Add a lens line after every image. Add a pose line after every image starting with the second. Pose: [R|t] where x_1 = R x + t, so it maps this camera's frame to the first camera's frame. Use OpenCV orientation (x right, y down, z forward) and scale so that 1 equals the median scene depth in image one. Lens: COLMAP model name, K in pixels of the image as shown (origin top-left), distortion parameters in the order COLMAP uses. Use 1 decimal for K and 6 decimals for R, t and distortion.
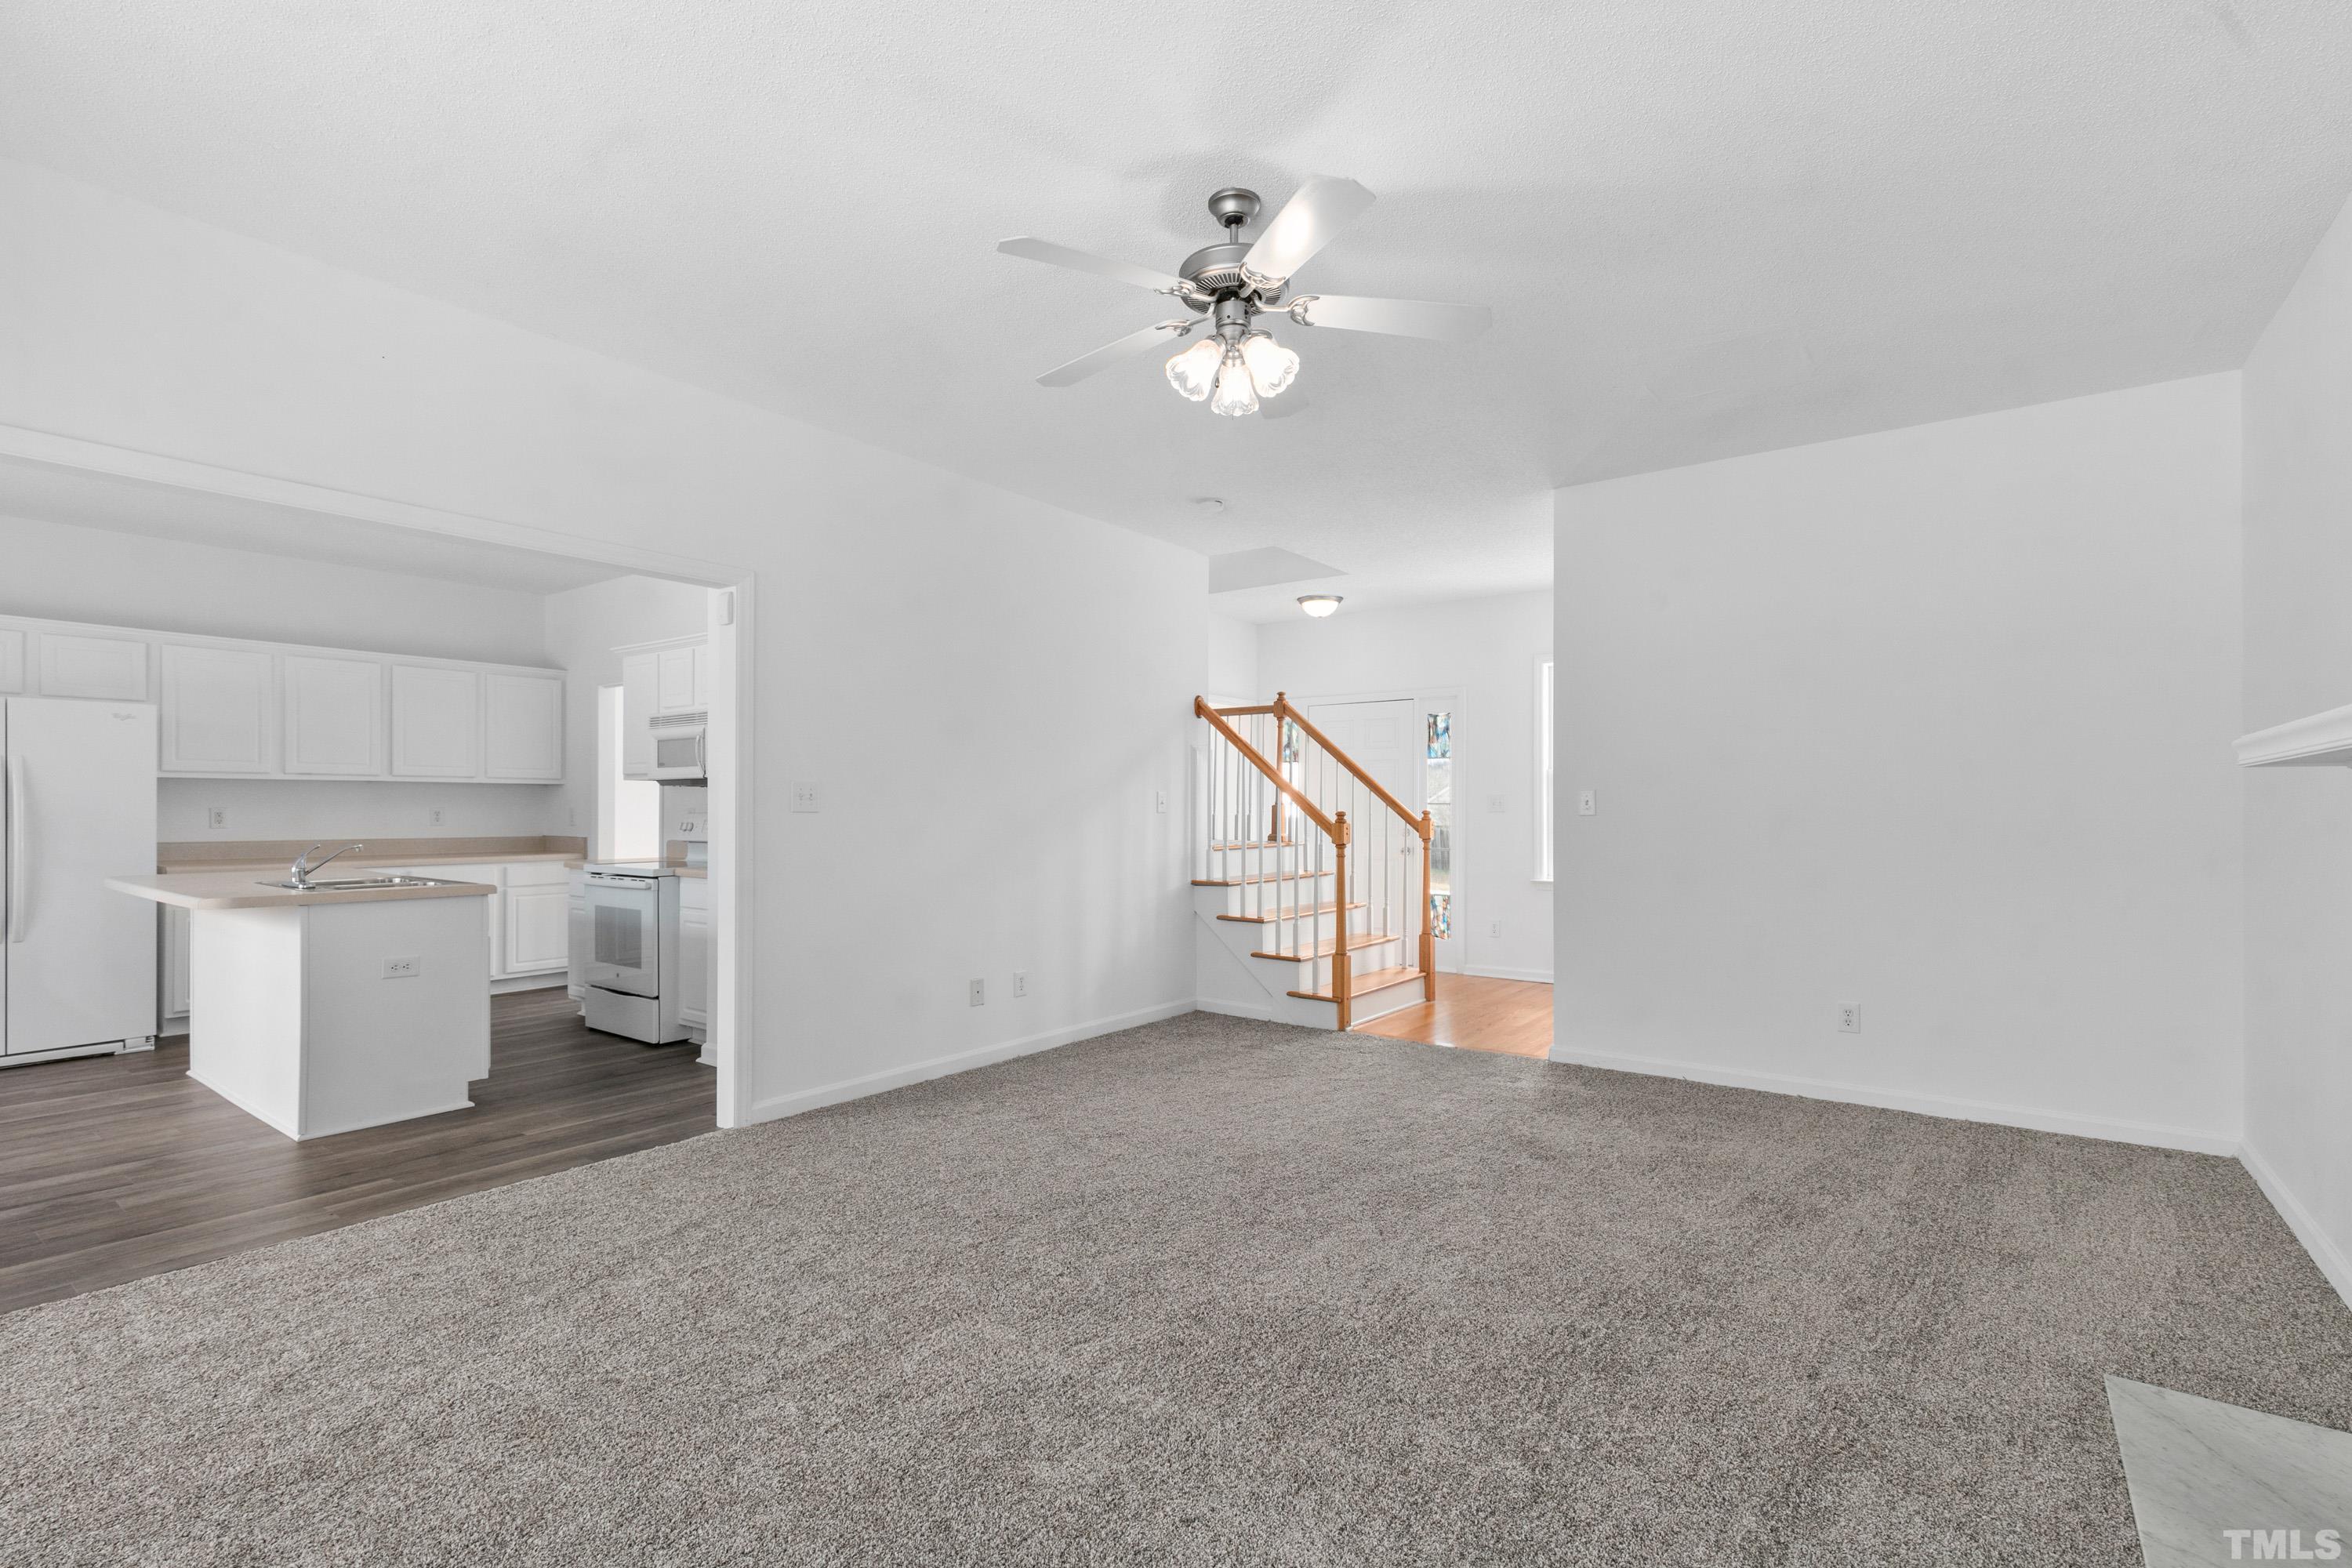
lens RADIAL K [[1083.2, 0, 1183.1], [0, 1083.2, 791.9], [0, 0, 1]] dist [-0.001075, 0.001016]
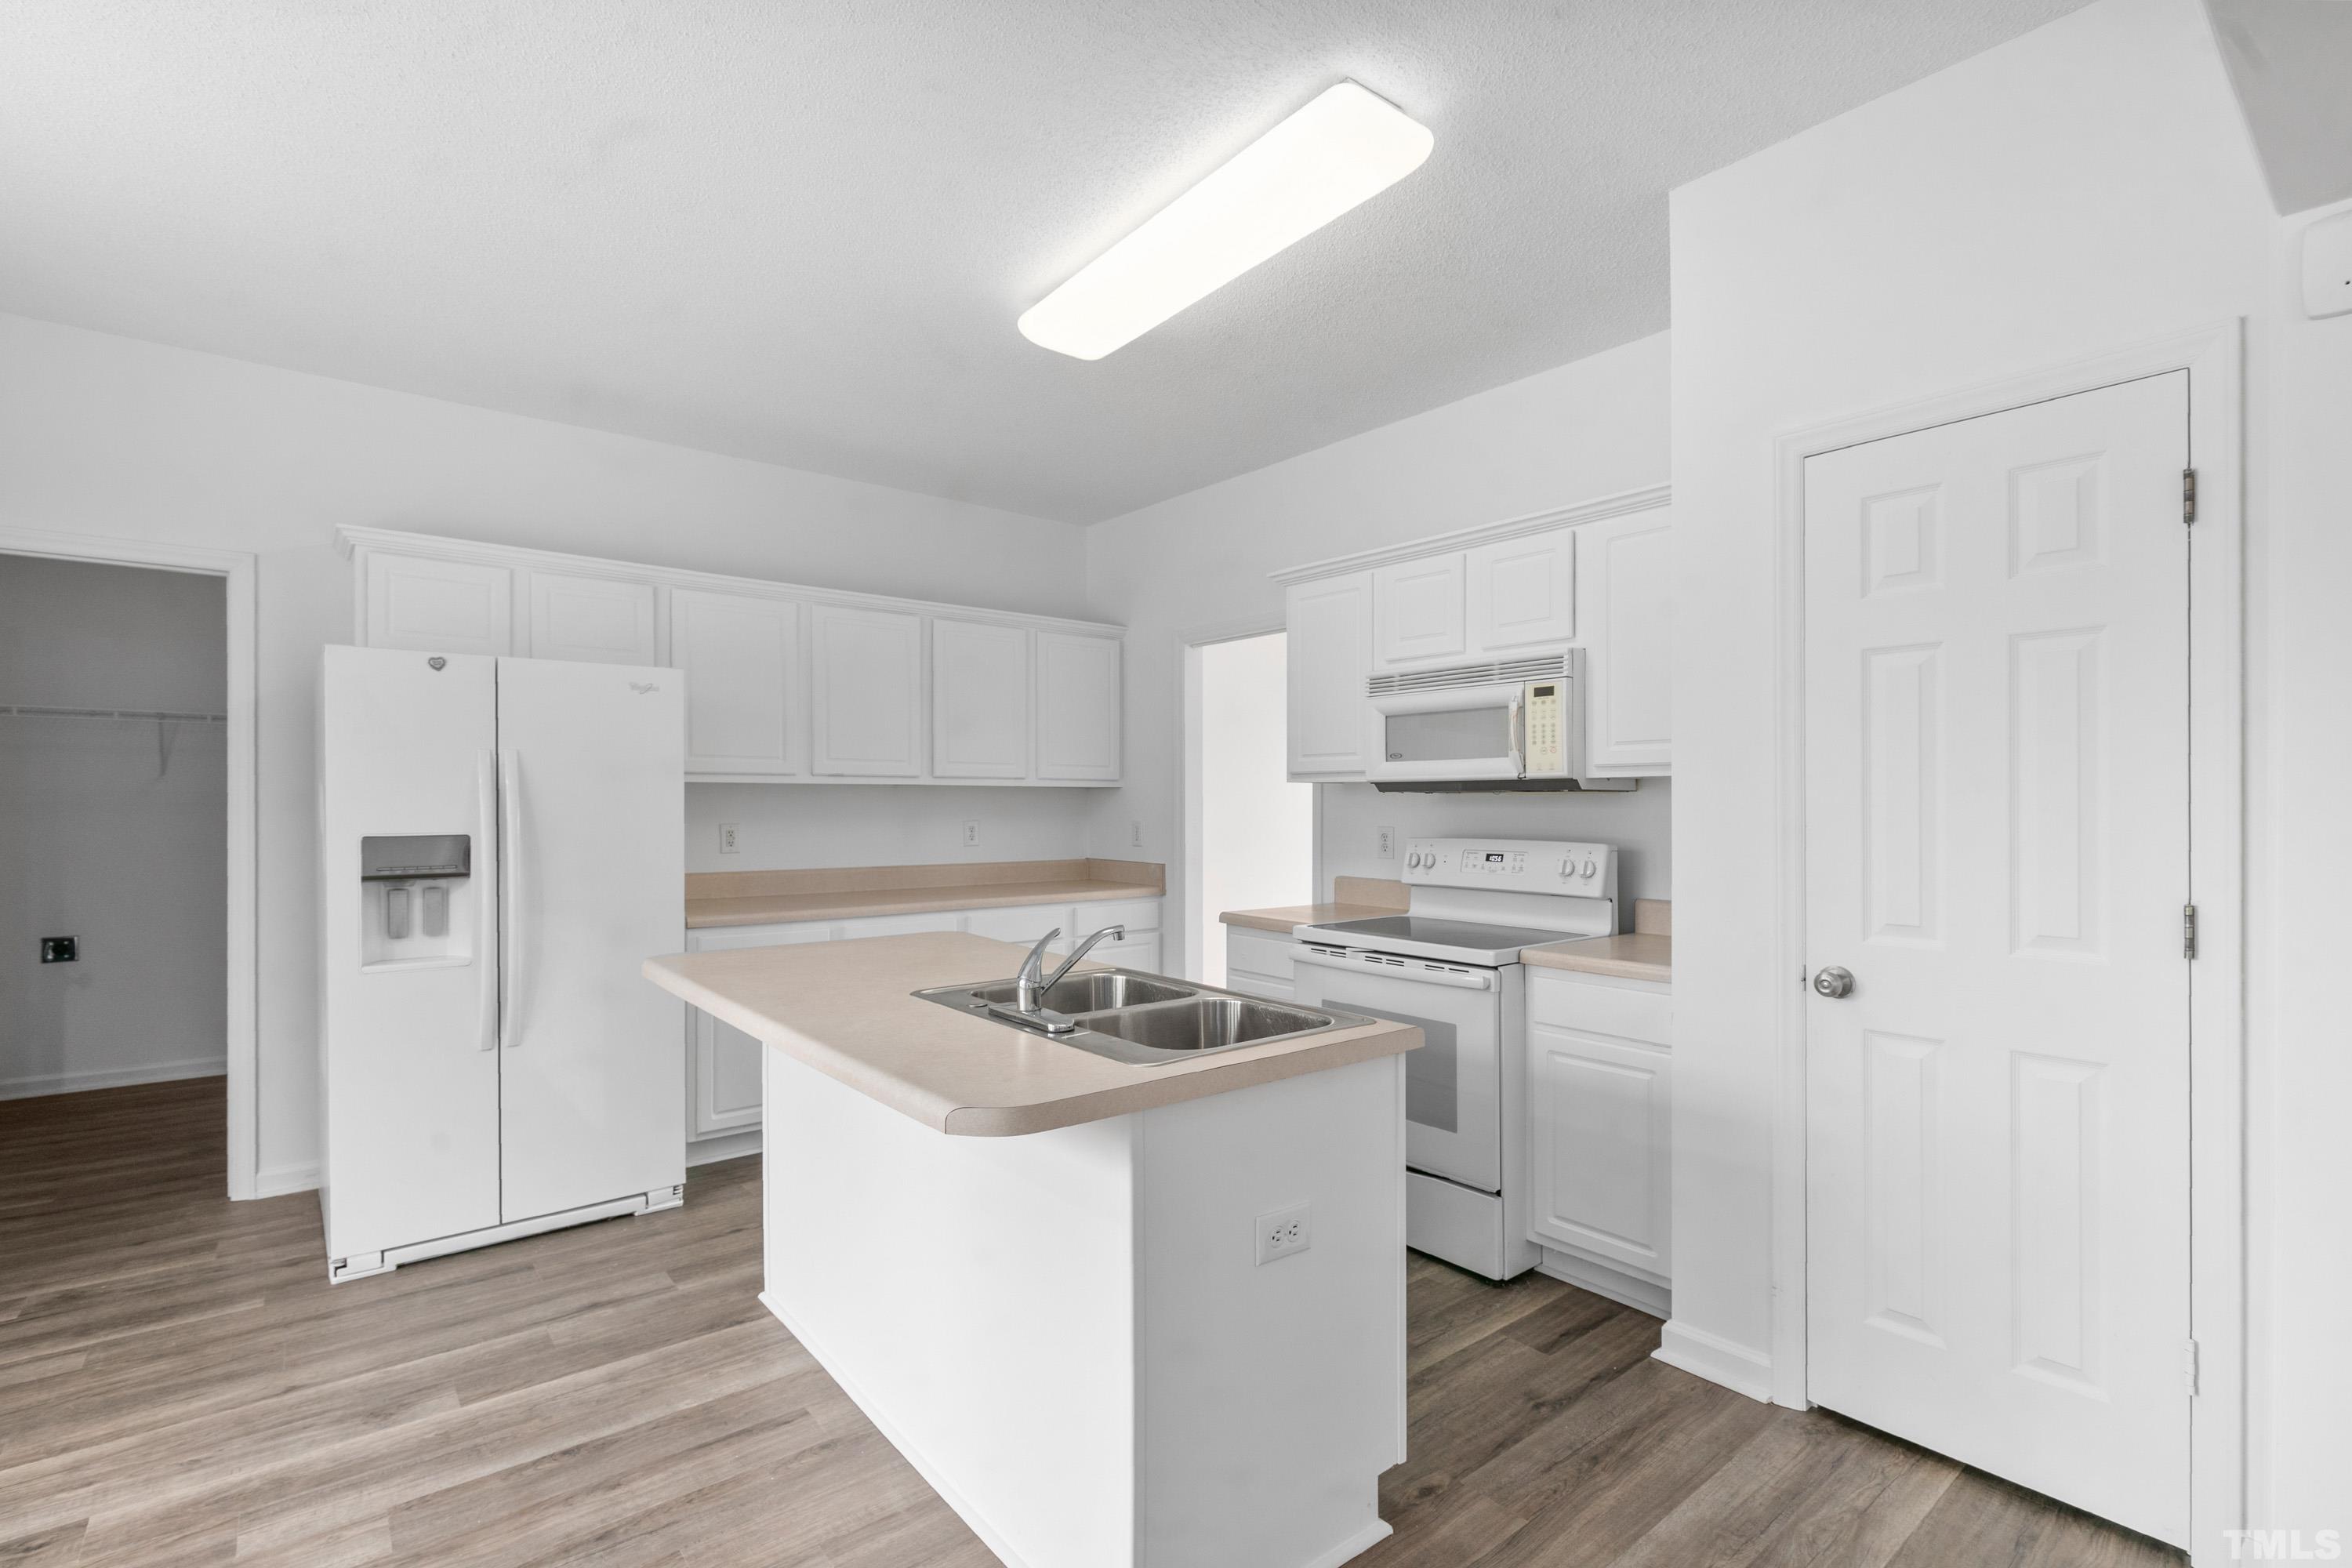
lens RADIAL K [[1079.0, 0, 1170.7], [0, 1079.0, 804.2], [0, 0, 1]] dist [0.001254, 0.000010]
pose [[0.969709, 0.000612, -0.244261, -0.454577], [0.002705, 0.999909, 0.013247, -0.007316], [0.244247, -0.013507, 0.969619, 0.400770]]
